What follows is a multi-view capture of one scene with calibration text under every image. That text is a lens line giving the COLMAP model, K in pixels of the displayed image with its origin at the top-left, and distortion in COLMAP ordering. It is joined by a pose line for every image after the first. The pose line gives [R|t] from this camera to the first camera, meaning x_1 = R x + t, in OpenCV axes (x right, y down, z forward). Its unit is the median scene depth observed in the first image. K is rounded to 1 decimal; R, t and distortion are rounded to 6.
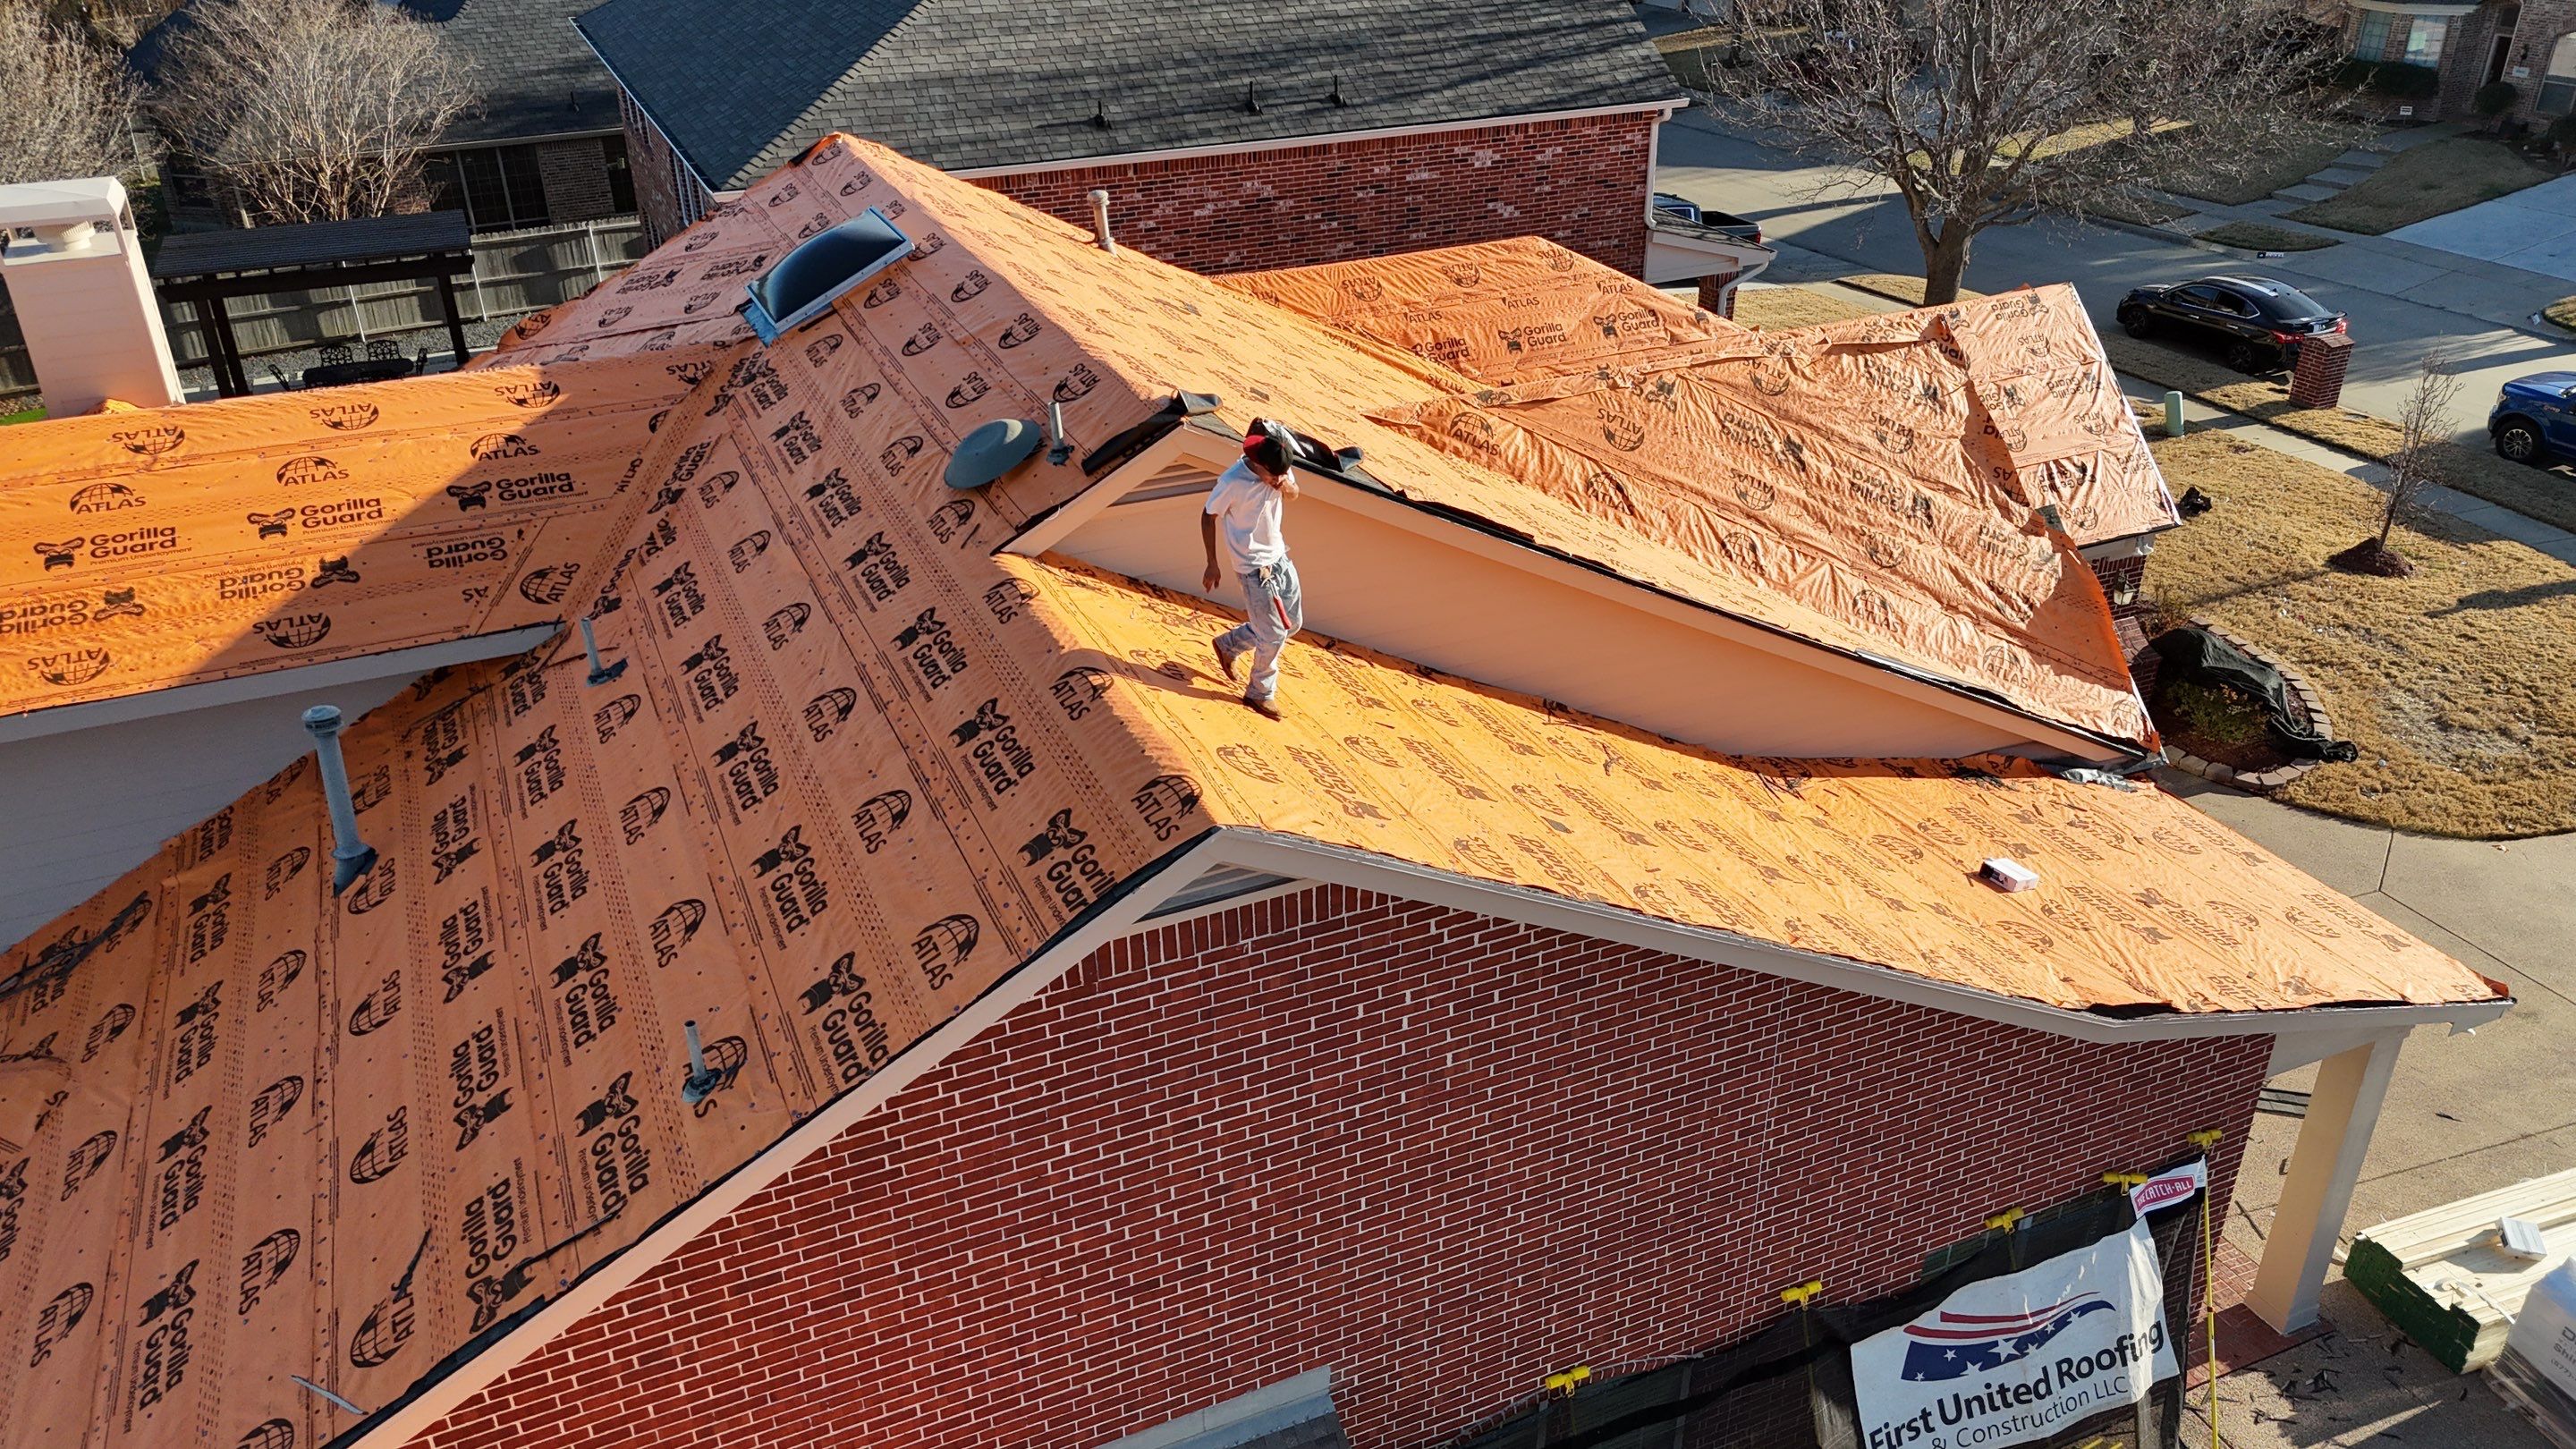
lens RADIAL K [[1876.2, 0, 1289.7], [0, 1876.2, 734.7], [0, 0, 1]] dist [0.064500, 0.000797]
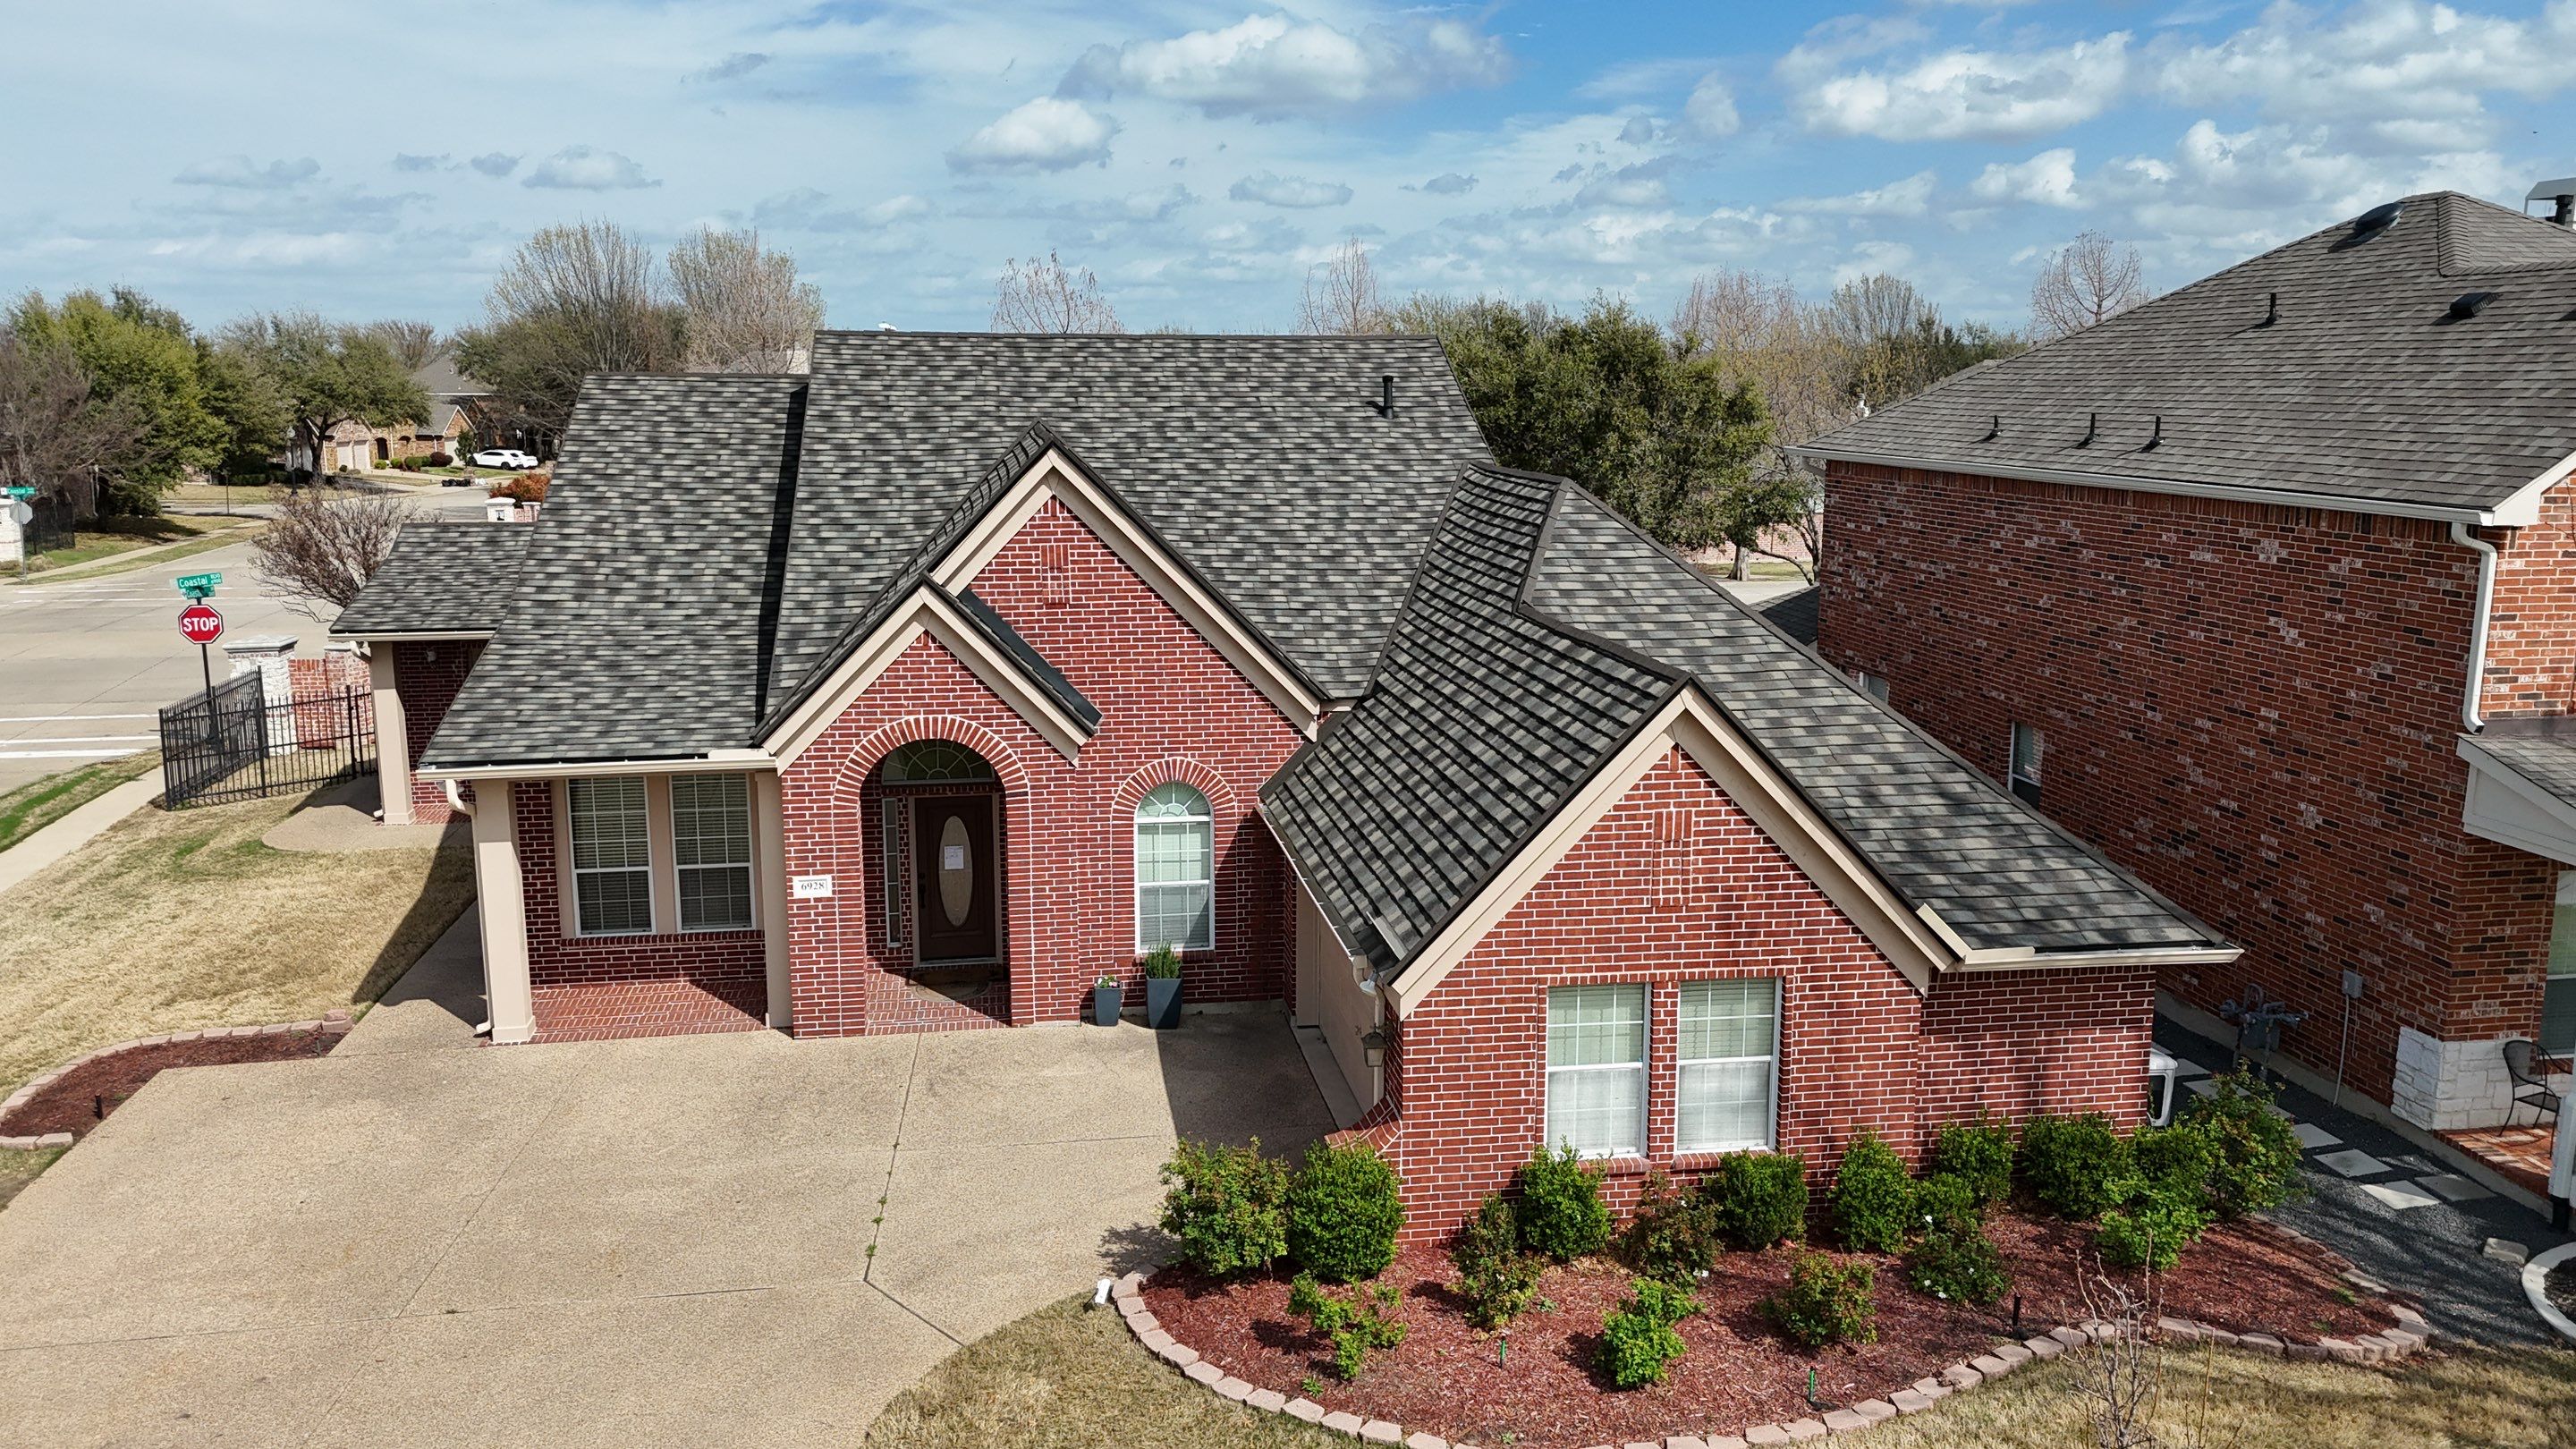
lens RADIAL K [[1907.4, 0, 1294.6], [0, 1907.4, 719.6], [0, 0, 1]] dist [0.076408, -0.072101]
pose [[-0.256136, 0.183515, -0.949061, 0.896554], [-0.459258, 0.840822, 0.286531, -0.298423], [0.850574, 0.509255, -0.131084, 0.837251]]
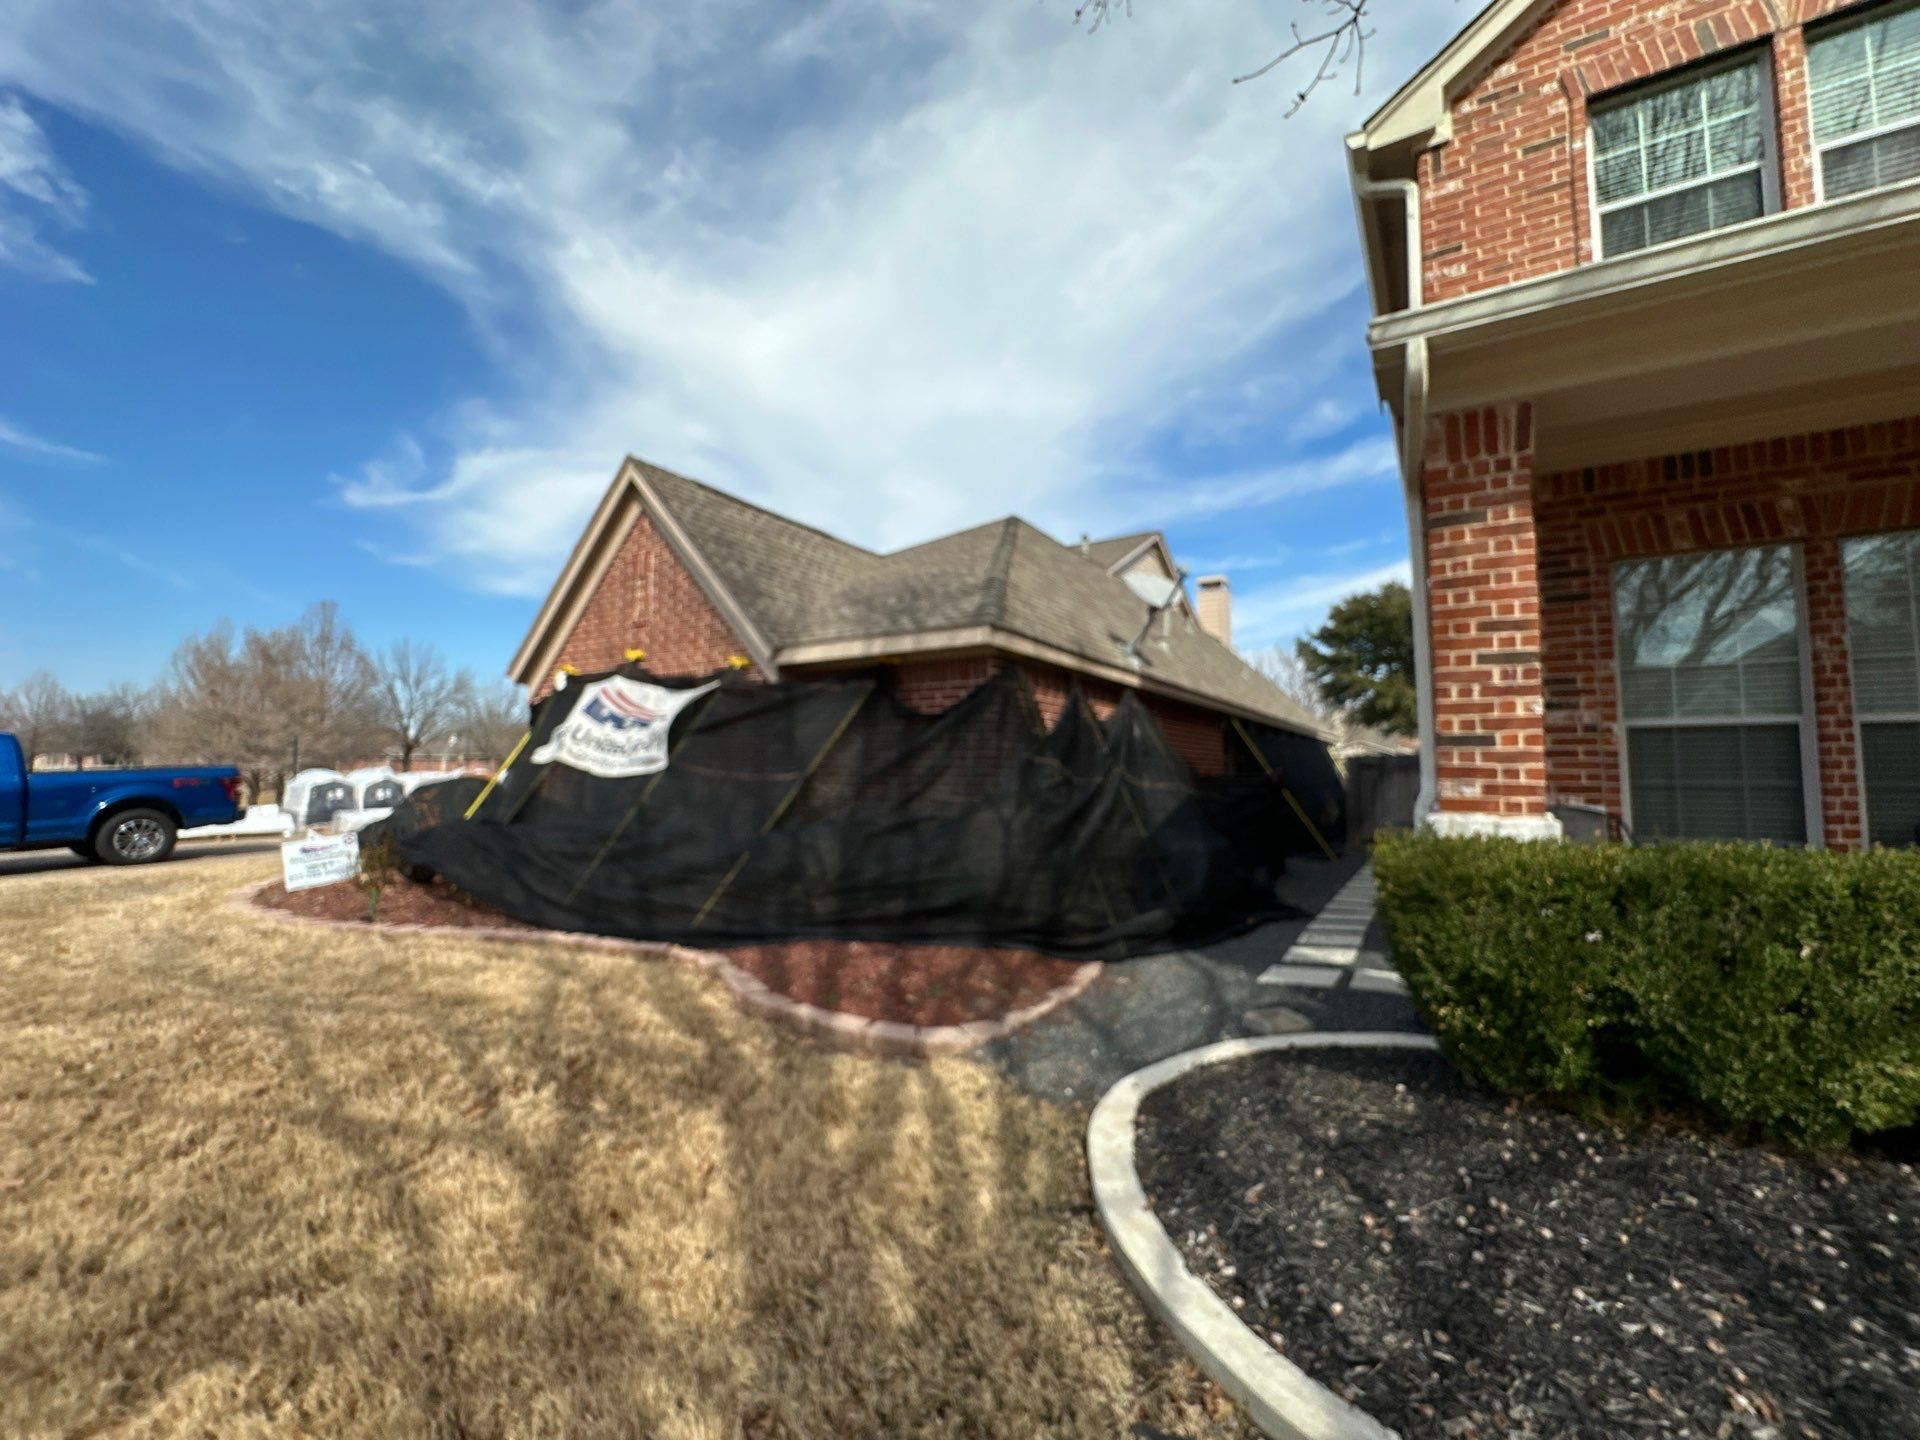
lens RADIAL K [[836.2, 0, 942.6], [0, 836.2, 723.5], [0, 0, 1]] dist [0.001705, -0.000226]
pose [[-0.827533, -0.022891, -0.560950, 0.428069], [-0.260495, 0.900756, 0.347535, -0.257286], [0.497324, 0.433721, -0.751369, 1.219535]]
